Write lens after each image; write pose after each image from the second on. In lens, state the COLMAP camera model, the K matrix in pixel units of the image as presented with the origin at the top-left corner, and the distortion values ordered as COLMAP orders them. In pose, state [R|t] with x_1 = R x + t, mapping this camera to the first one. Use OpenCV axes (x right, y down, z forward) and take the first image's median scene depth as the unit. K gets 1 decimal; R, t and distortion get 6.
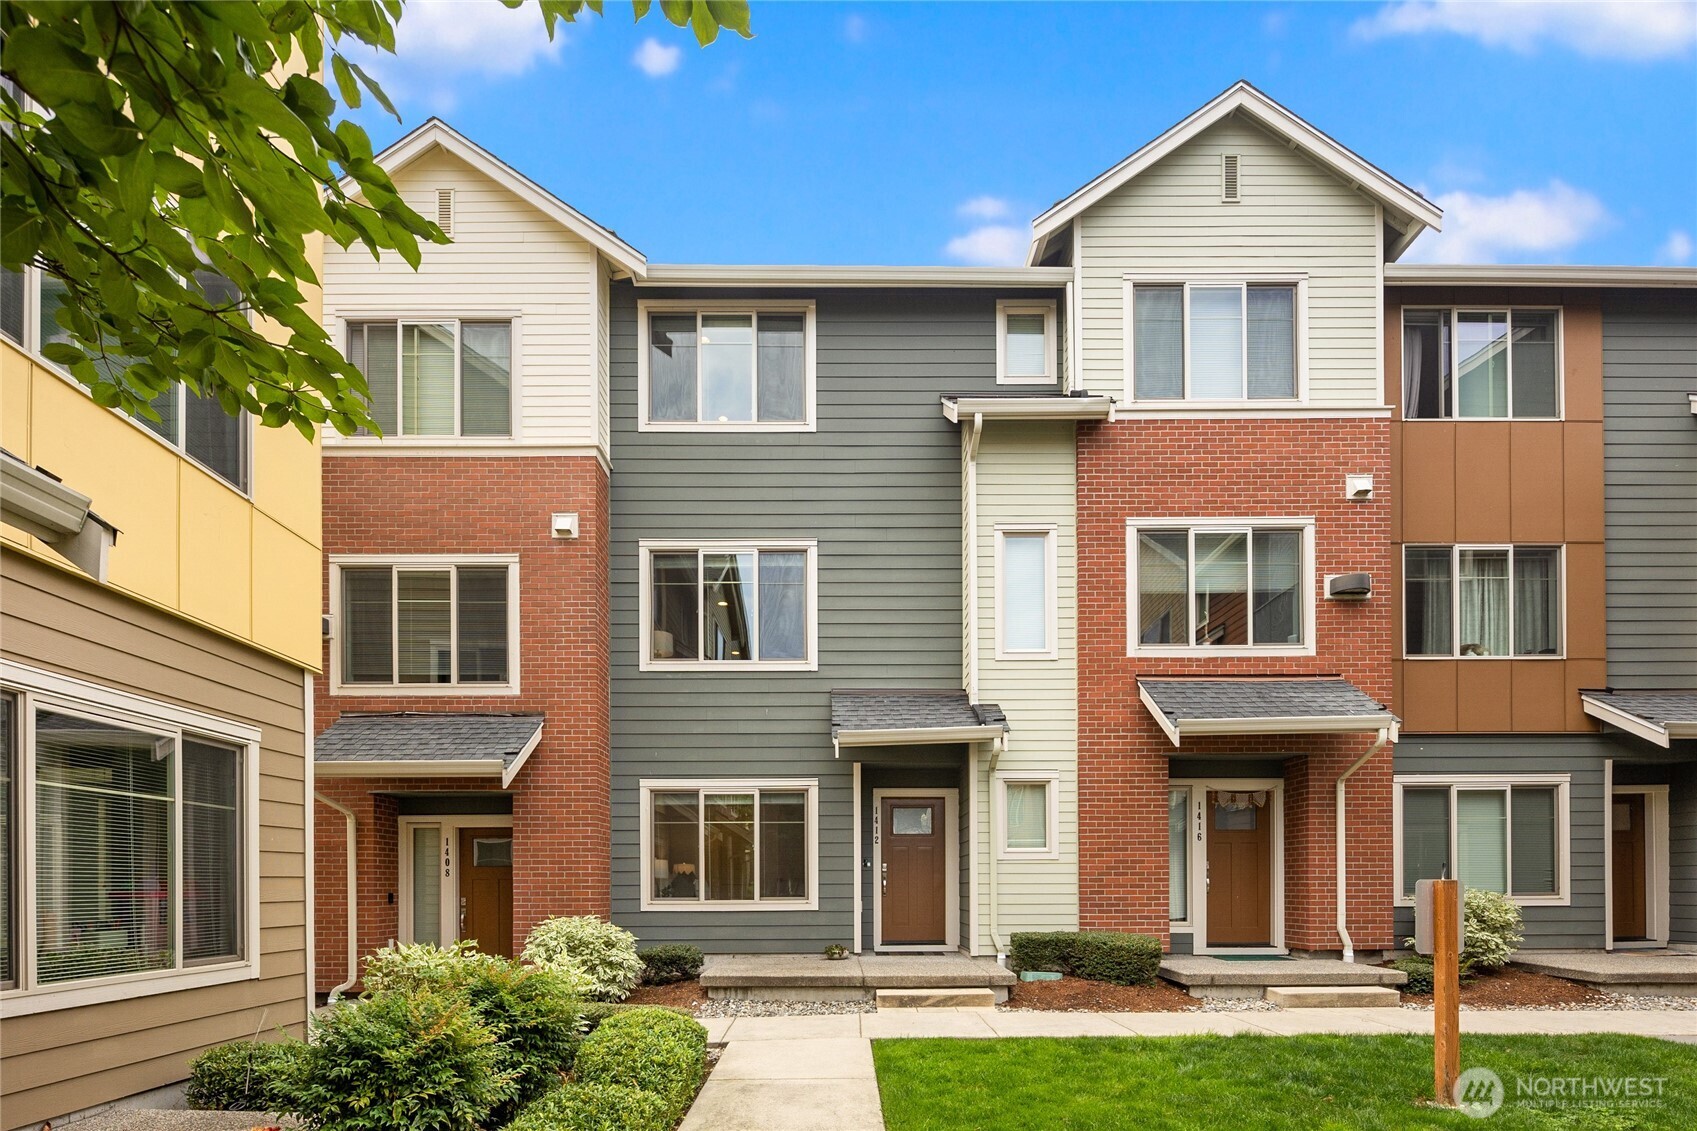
lens RADIAL K [[827.0, 0, 833.8], [0, 827.0, 568.3], [0, 0, 1]] dist [-0.003741, -0.000061]
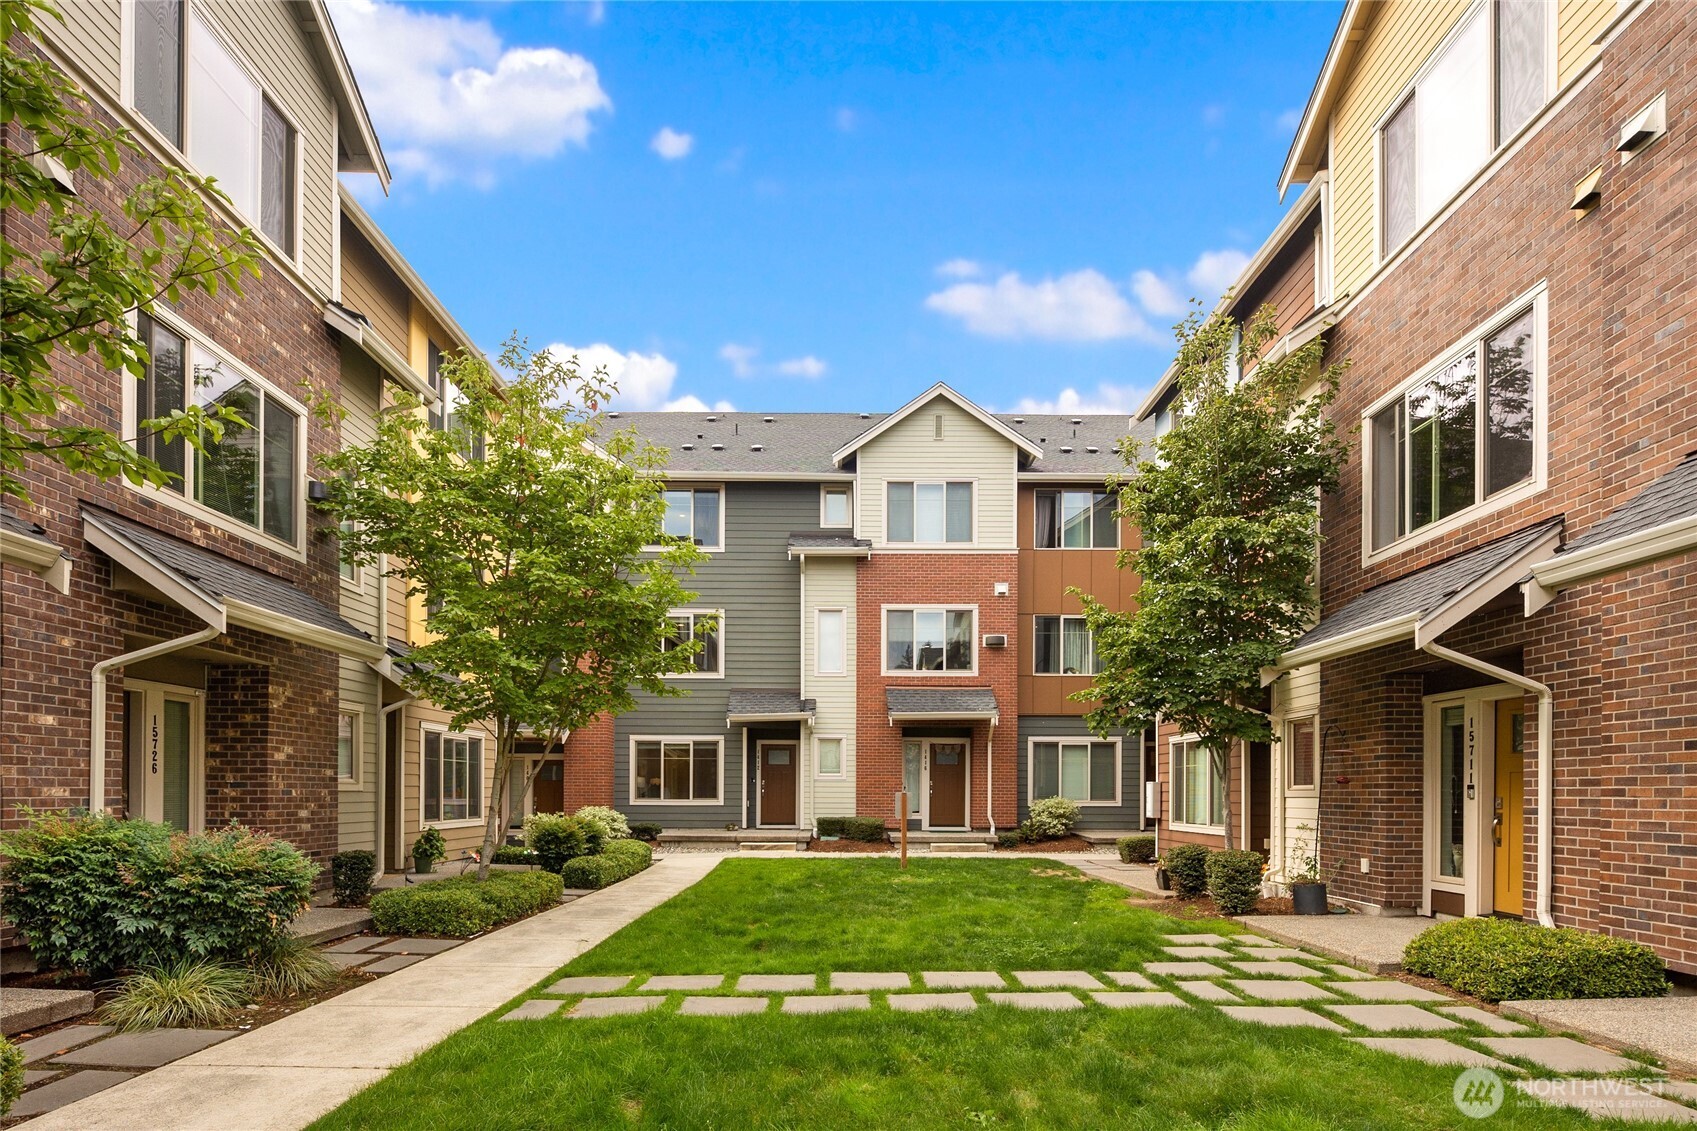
lens RADIAL K [[827.0, 0, 865.3], [0, 827.0, 557.1], [0, 0, 1]] dist [-0.003741, -0.000061]
pose [[0.999911, 0.008557, 0.010212, 0.285512], [-0.008484, 0.999938, -0.007149, -0.148809], [-0.010273, 0.007062, 0.999922, -0.920444]]
